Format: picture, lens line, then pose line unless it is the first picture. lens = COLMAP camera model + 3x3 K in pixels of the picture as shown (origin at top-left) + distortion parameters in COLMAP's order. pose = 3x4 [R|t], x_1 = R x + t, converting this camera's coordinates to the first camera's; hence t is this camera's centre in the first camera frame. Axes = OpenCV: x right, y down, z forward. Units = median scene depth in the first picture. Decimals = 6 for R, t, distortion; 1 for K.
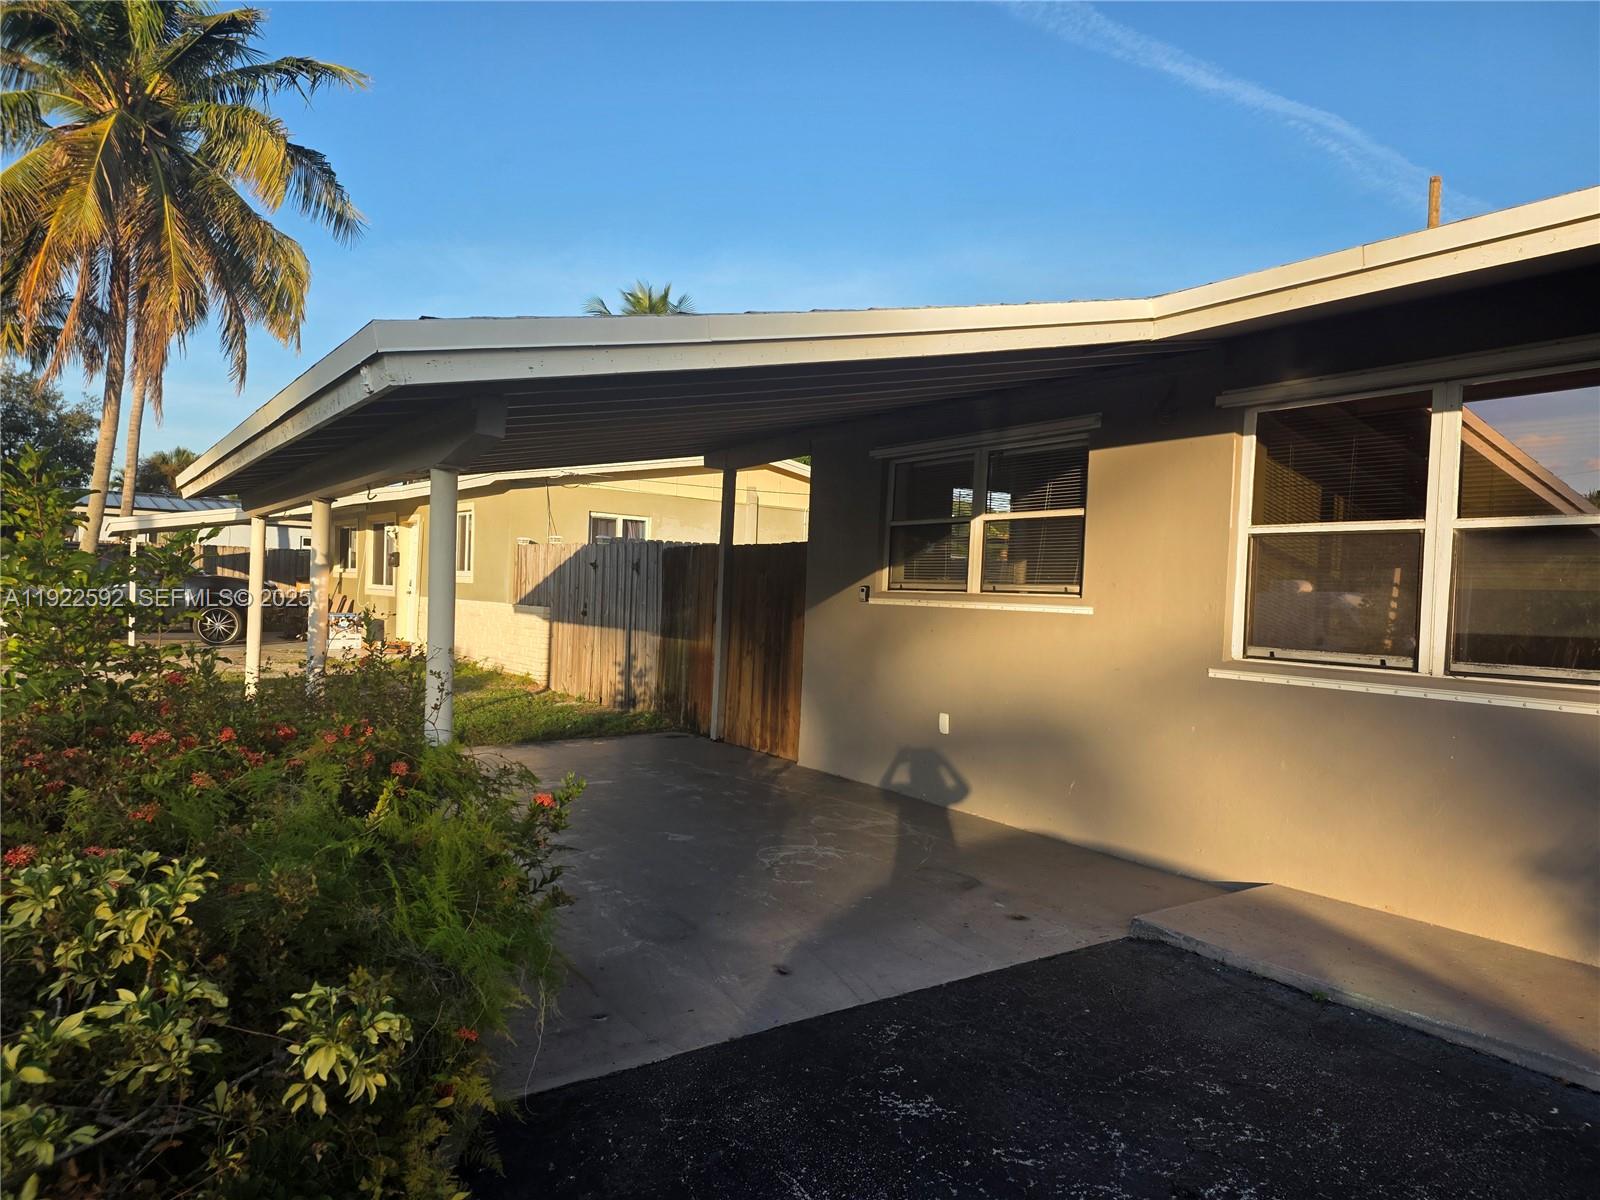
lens RADIAL K [[1060.1, 0, 795.2], [0, 1060.1, 605.3], [0, 0, 1]] dist [0.058151, -0.040638]
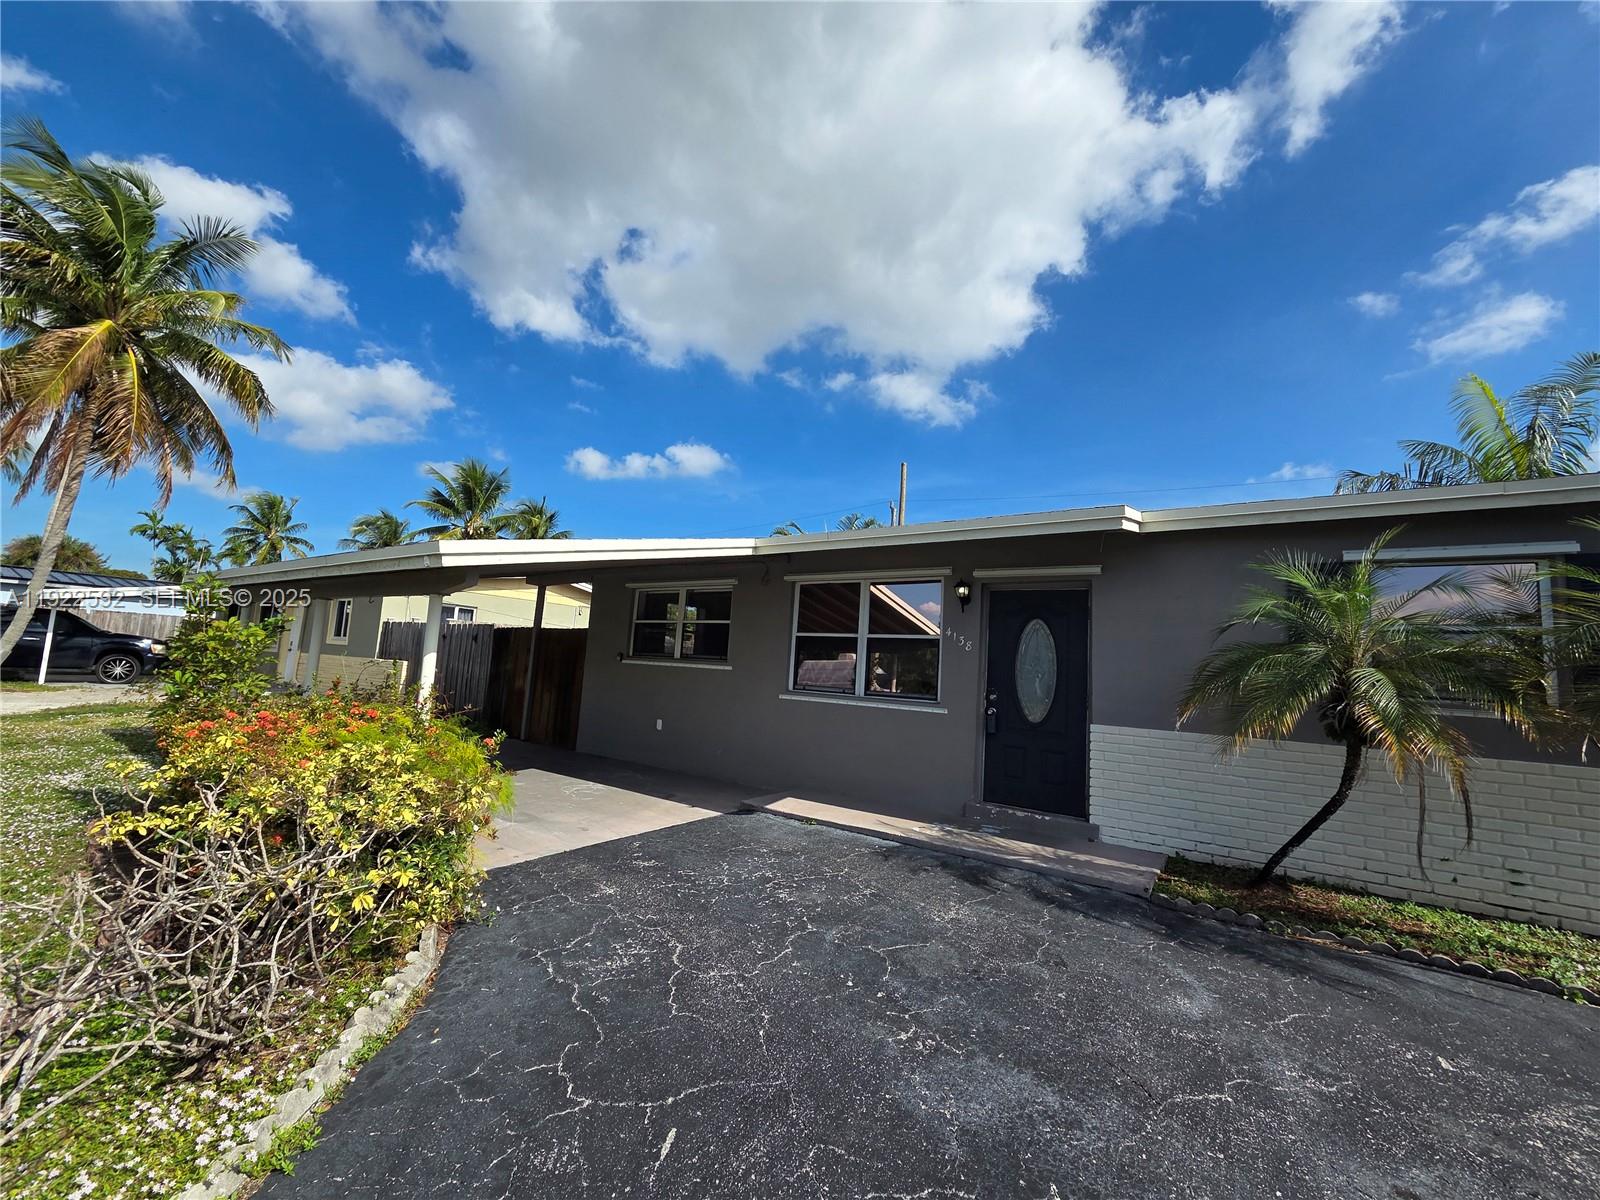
lens RADIAL K [[655.6, 0, 789.8], [0, 655.6, 596.0], [0, 0, 1]] dist [-0.004117, -0.000507]
pose [[0.941550, 0.059468, 0.331582, -0.056710], [-0.022378, 0.993163, -0.114574, 0.008862], [-0.336128, 0.100457, 0.936443, -0.284869]]
